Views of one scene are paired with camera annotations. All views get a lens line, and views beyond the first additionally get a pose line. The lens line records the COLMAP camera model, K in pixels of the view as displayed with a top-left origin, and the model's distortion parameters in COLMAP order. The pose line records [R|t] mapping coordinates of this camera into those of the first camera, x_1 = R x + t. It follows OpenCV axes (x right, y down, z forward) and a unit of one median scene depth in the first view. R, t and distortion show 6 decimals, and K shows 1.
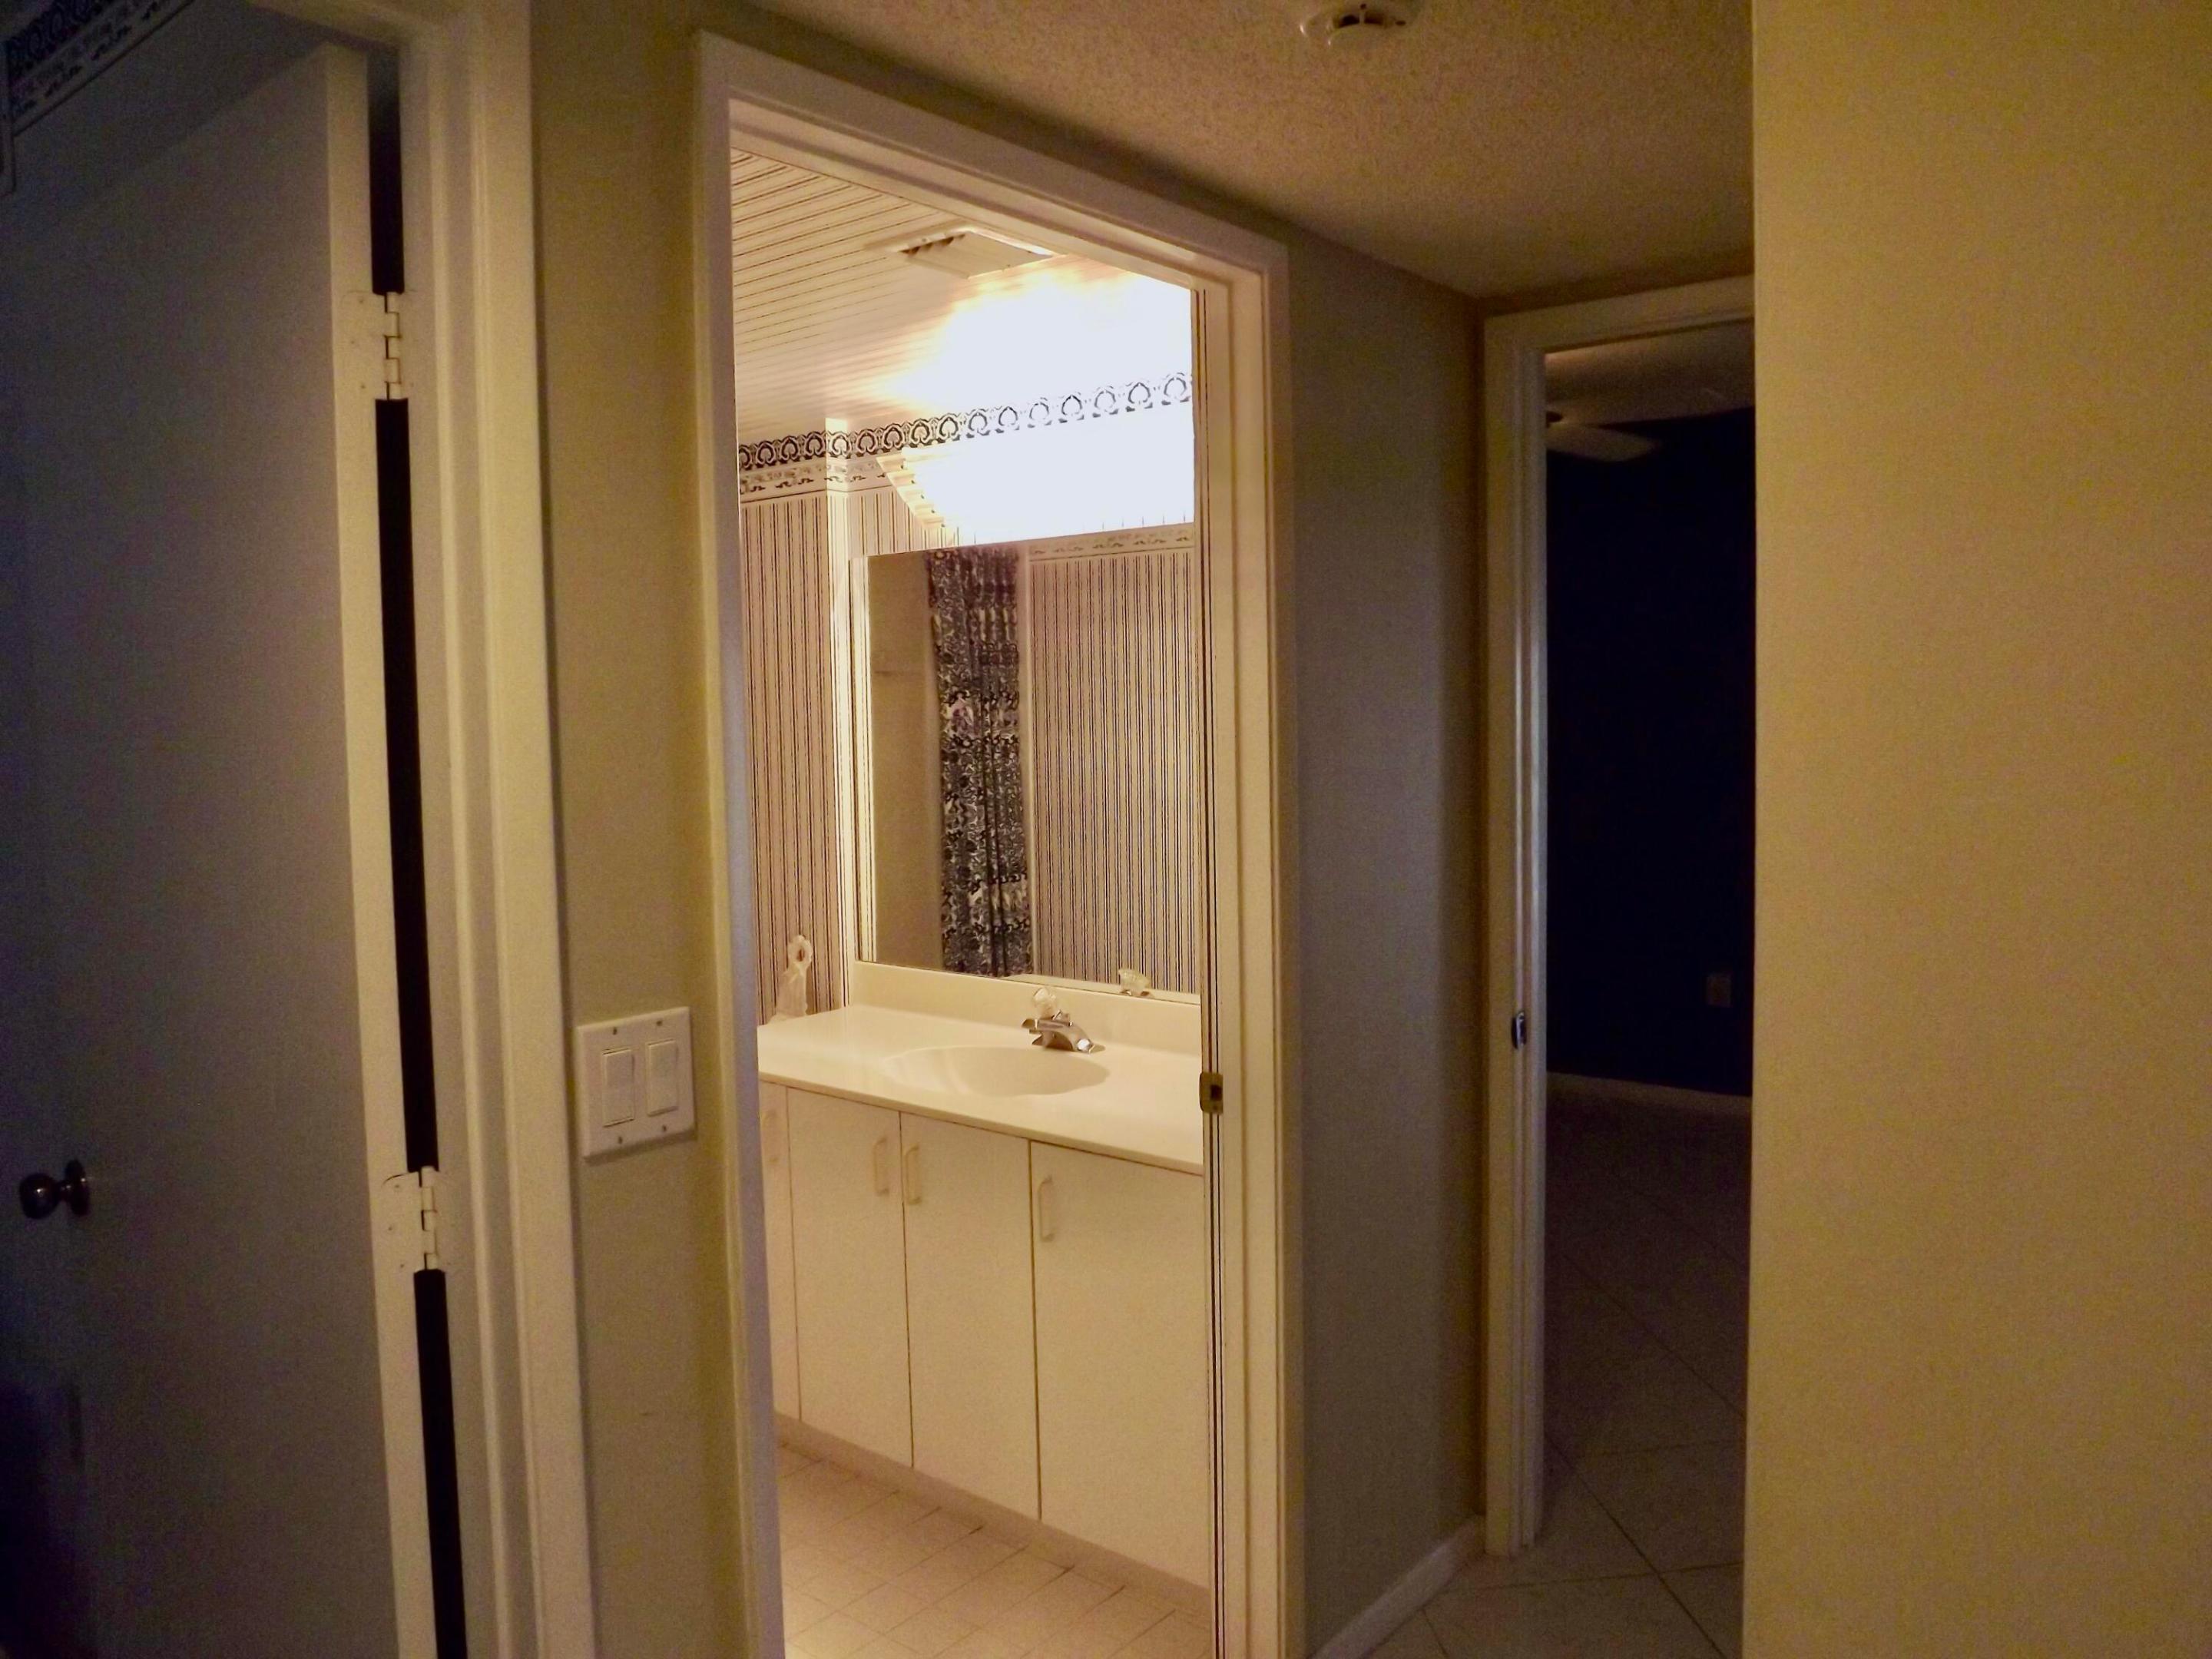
lens RADIAL K [[1593.9, 0, 1125.9], [0, 1593.9, 809.9], [0, 0, 1]] dist [-0.074755, 0.027637]
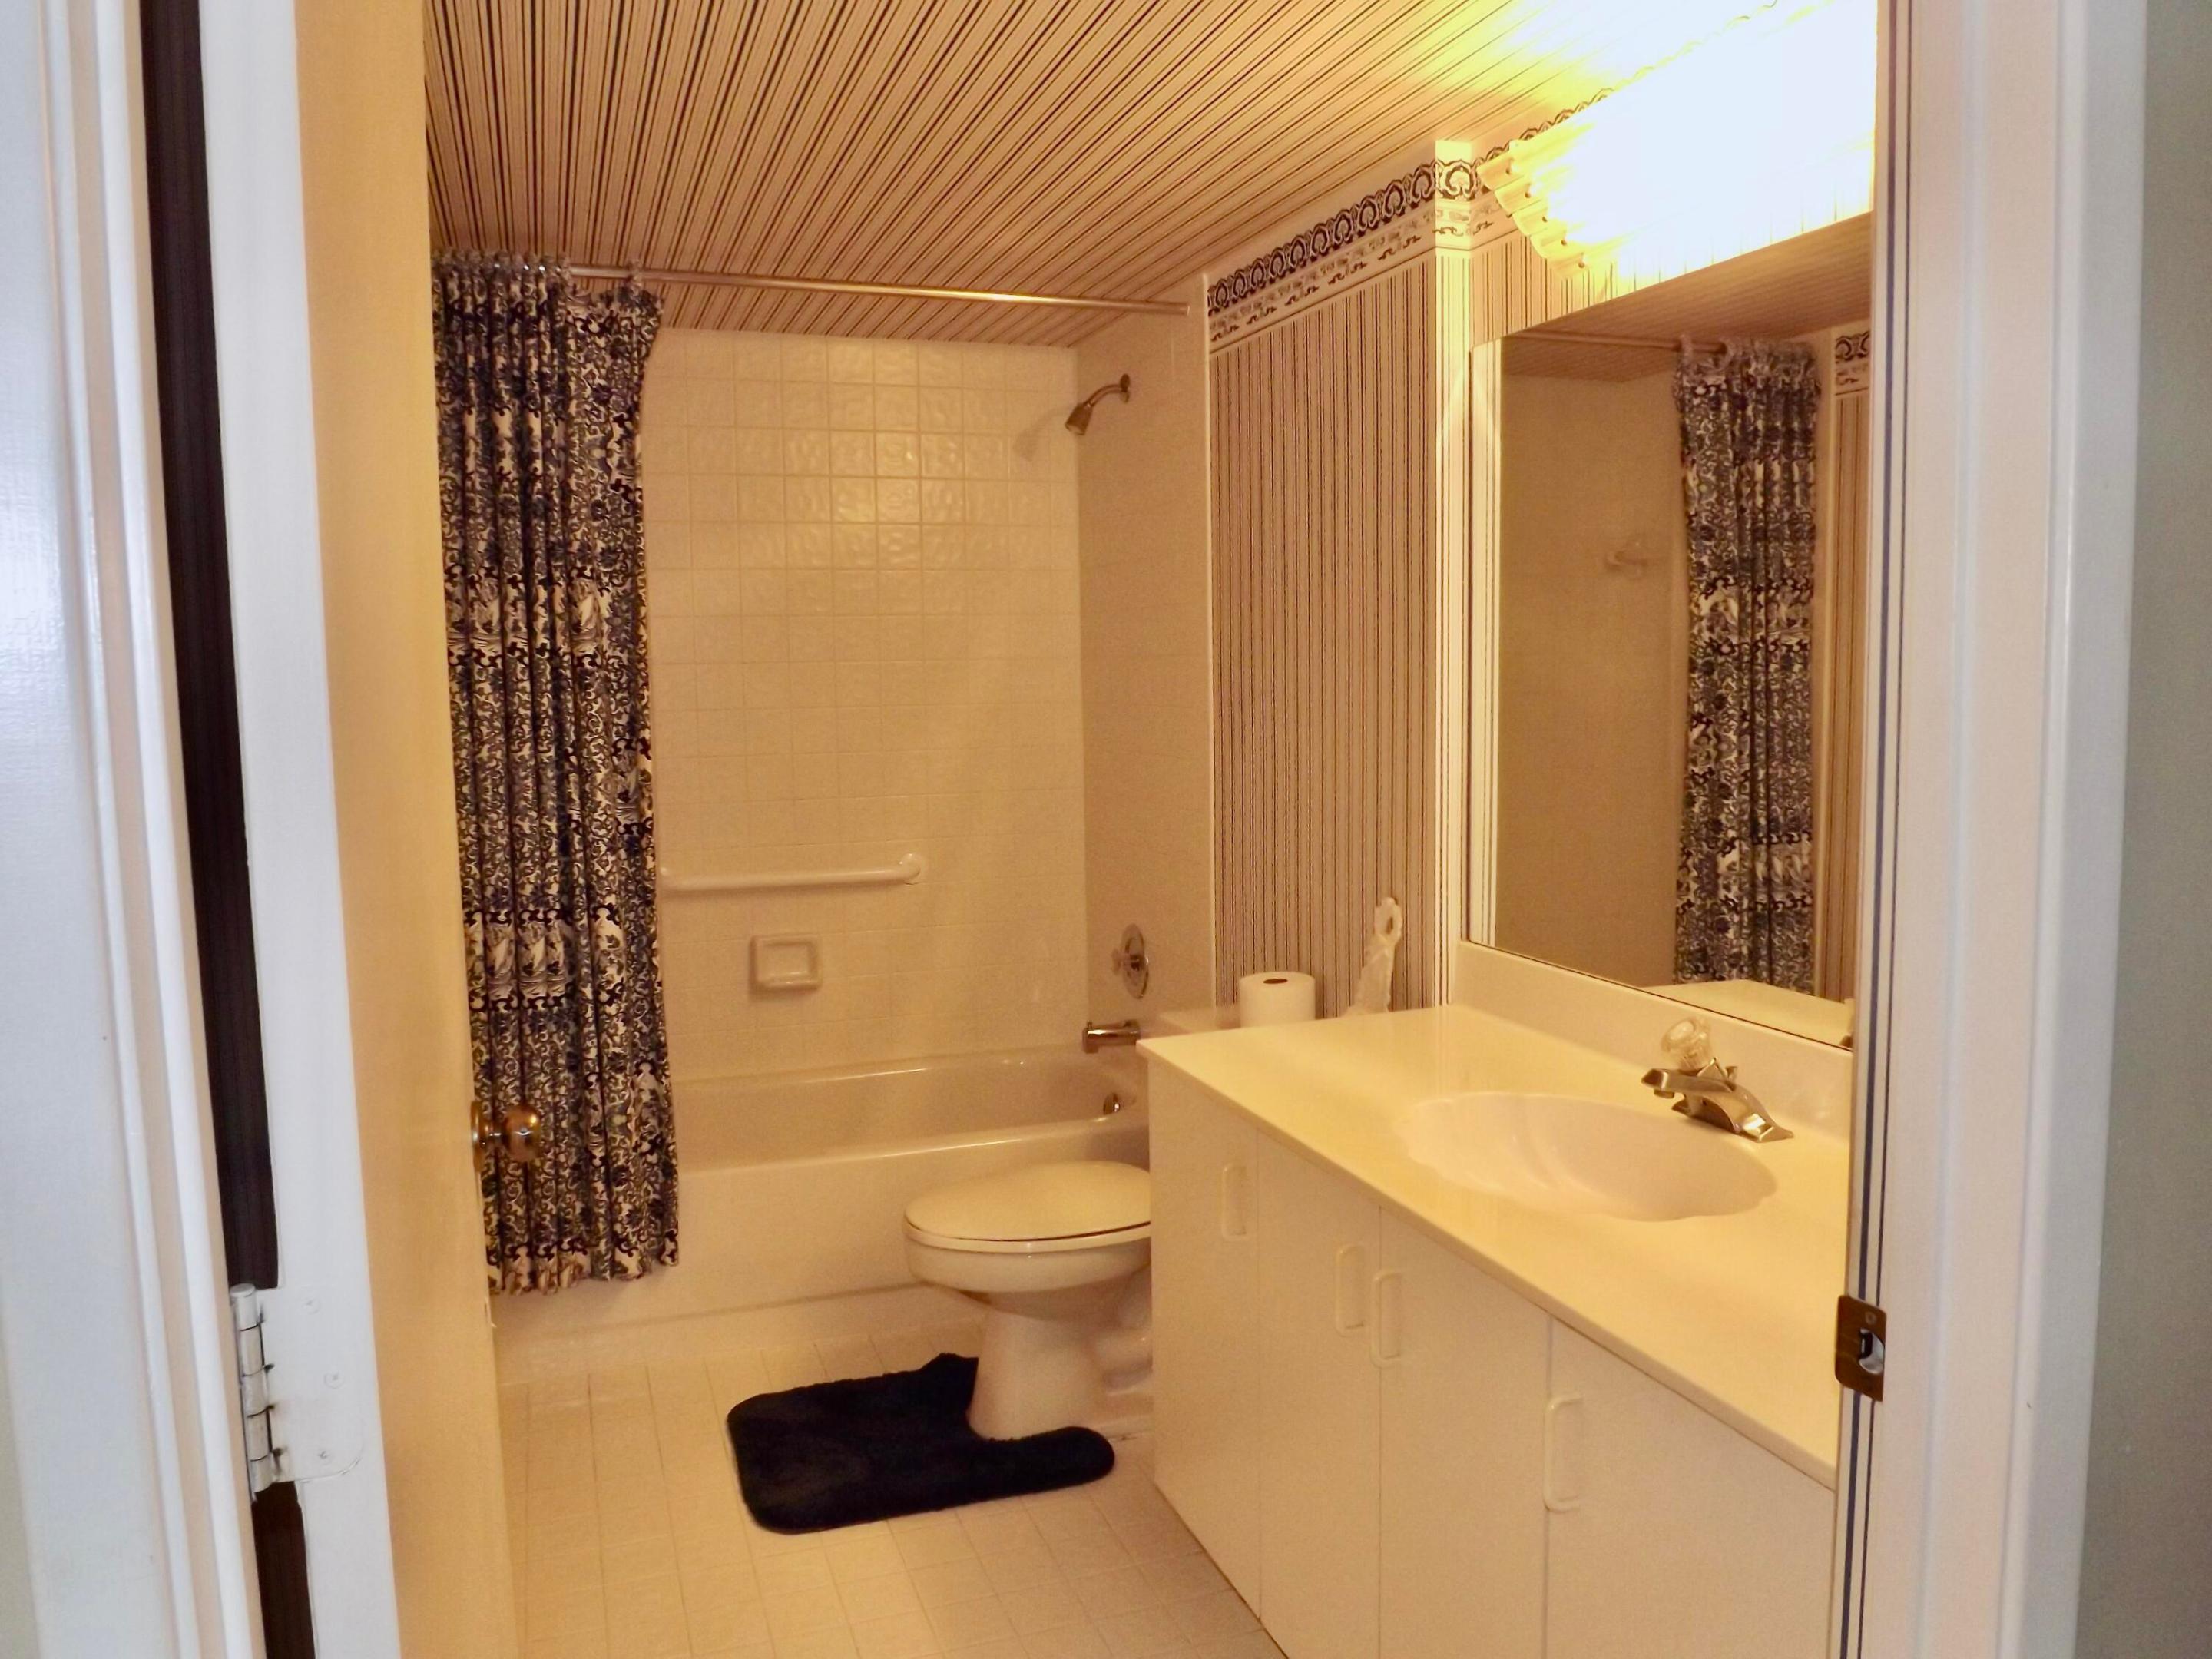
lens RADIAL K [[1593.9, 0, 1116.6], [0, 1593.9, 827.1], [0, 0, 1]] dist [-0.074755, 0.027637]
pose [[0.851932, 0.056497, -0.520595, 0.057706], [-0.033231, 0.997992, 0.053925, 0.013589], [0.522596, -0.028641, 0.852099, 0.333661]]
